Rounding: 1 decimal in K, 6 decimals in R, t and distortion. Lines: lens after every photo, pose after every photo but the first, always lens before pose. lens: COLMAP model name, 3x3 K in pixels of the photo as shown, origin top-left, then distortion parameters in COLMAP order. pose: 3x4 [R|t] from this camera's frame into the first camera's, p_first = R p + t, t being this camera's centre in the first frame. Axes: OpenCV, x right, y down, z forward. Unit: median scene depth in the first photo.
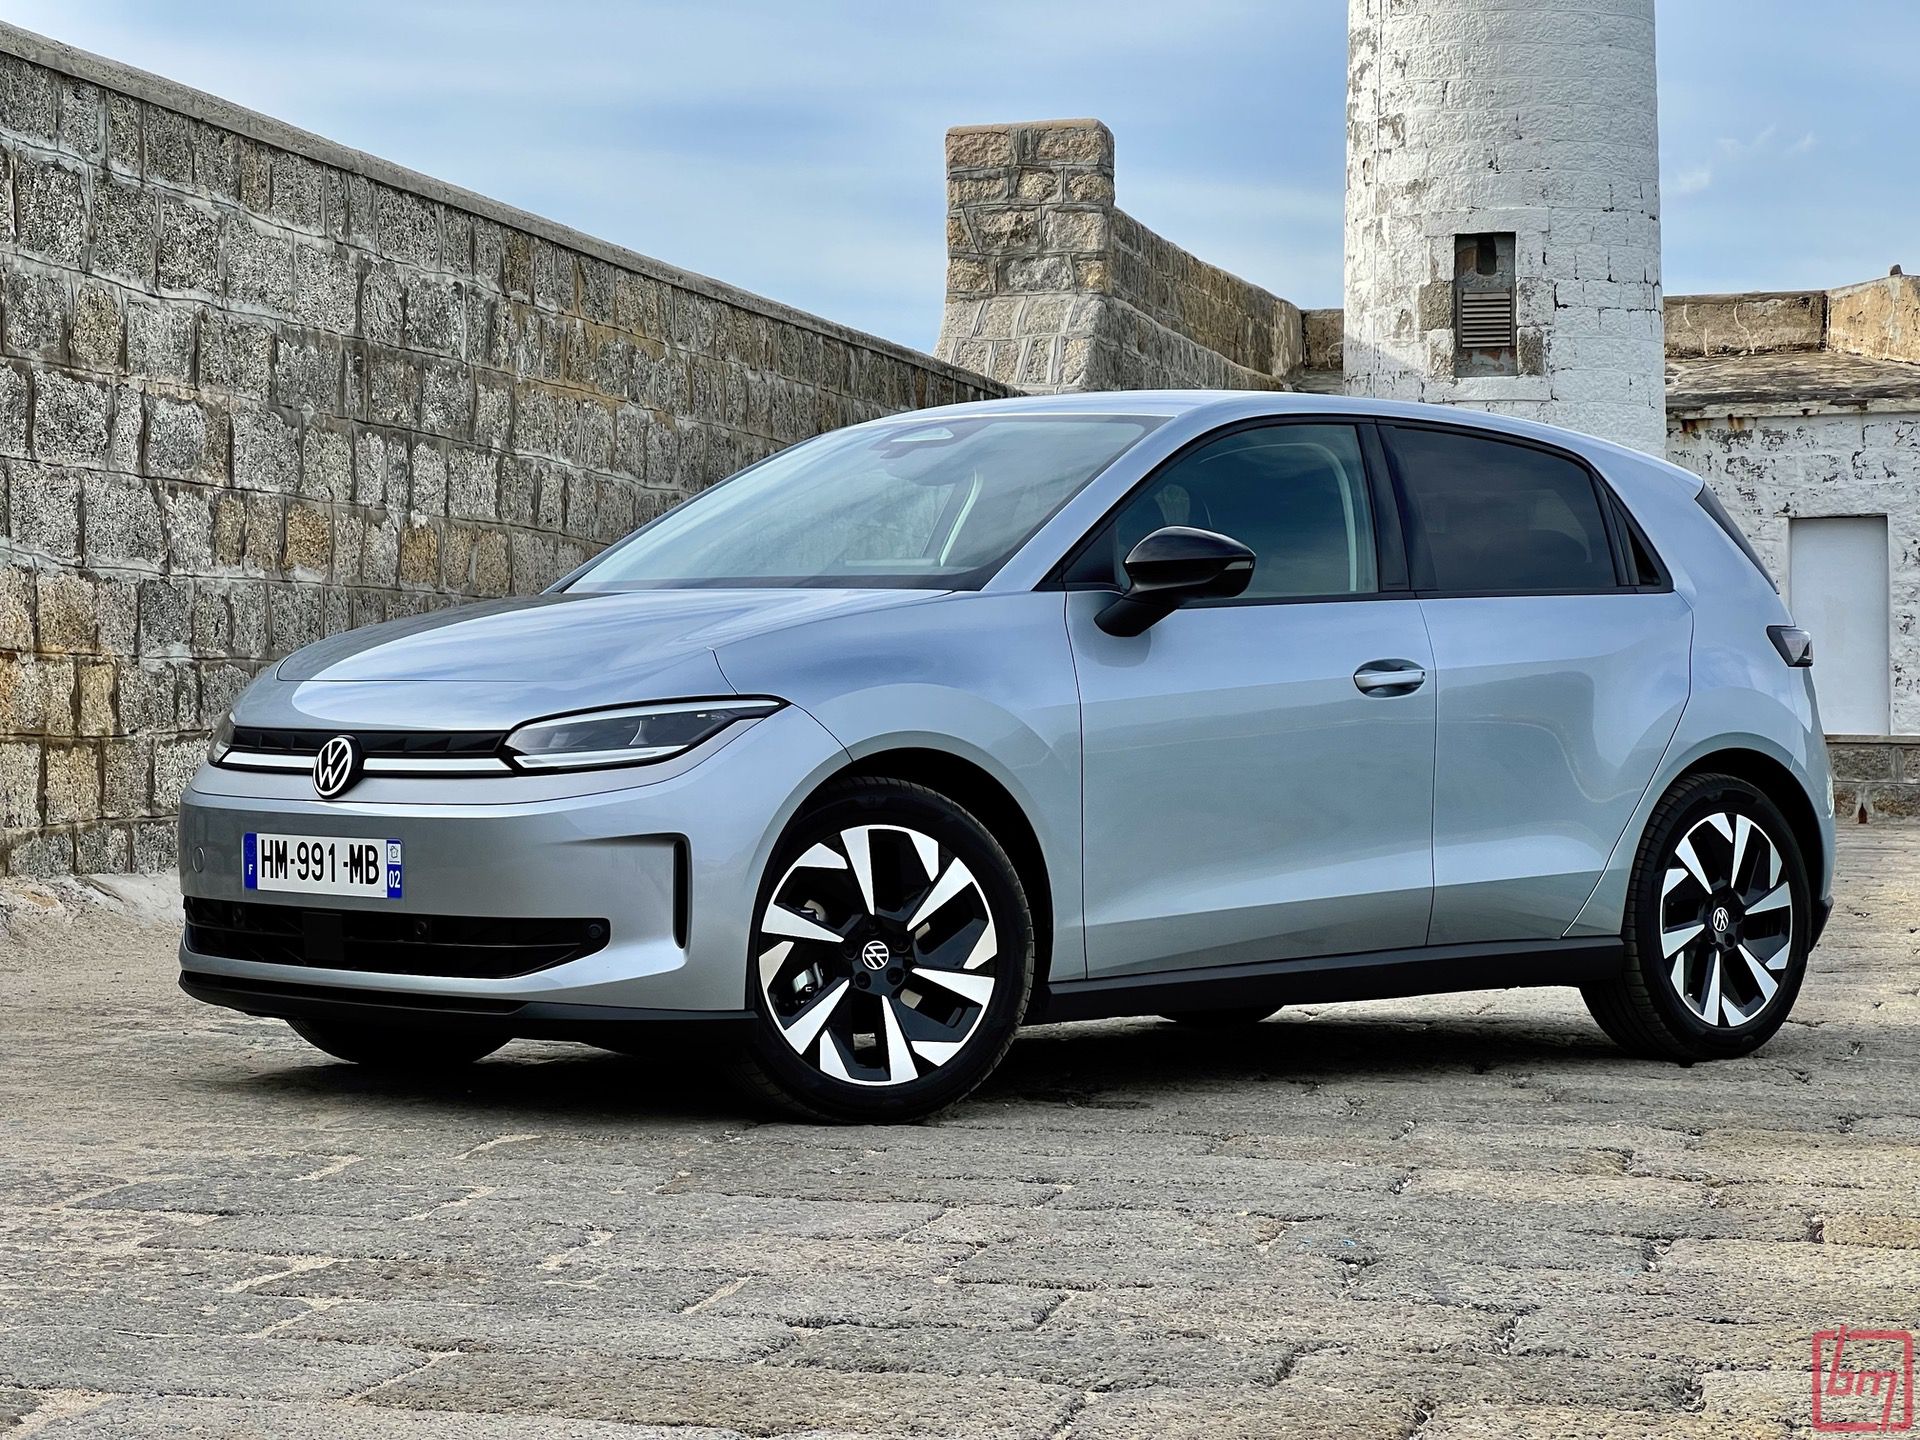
lens RADIAL K [[4434.9, 0, 808.3], [0, 4434.9, 803.8], [0, 0, 1]] dist [0.156073, 0.000000]
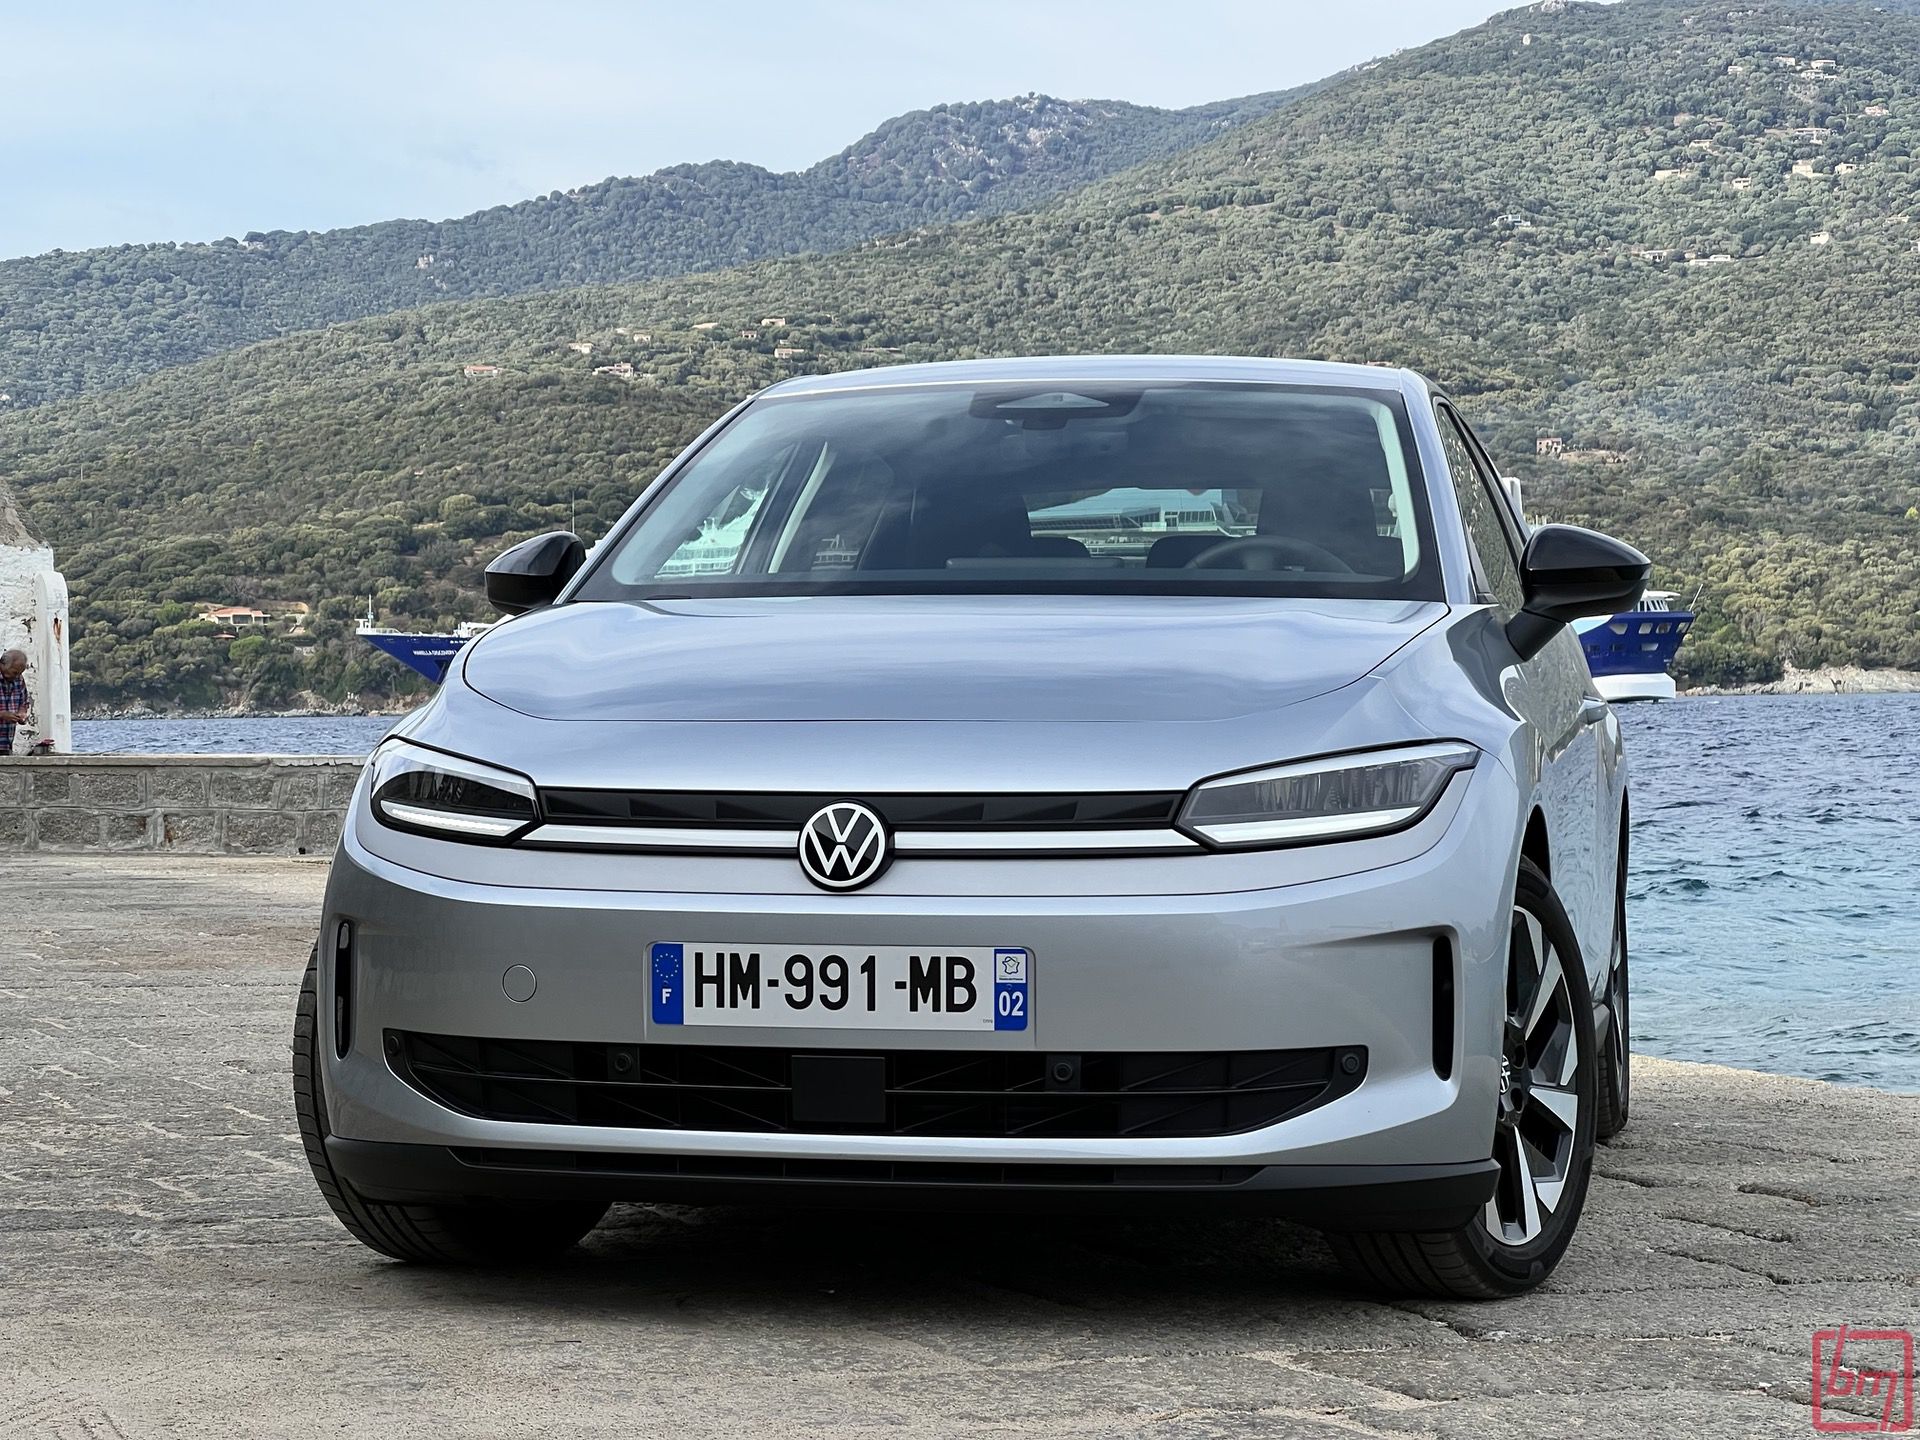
lens RADIAL K [[4434.9, 0, 955.8], [0, 4434.9, 713.4], [0, 0, 1]] dist [0.156073, 0.000000]
pose [[0.809924, -0.005305, 0.586511, -0.452398], [0.018793, 0.999680, -0.016909, -0.015251], [-0.586234, 0.024718, 0.809765, 0.384546]]
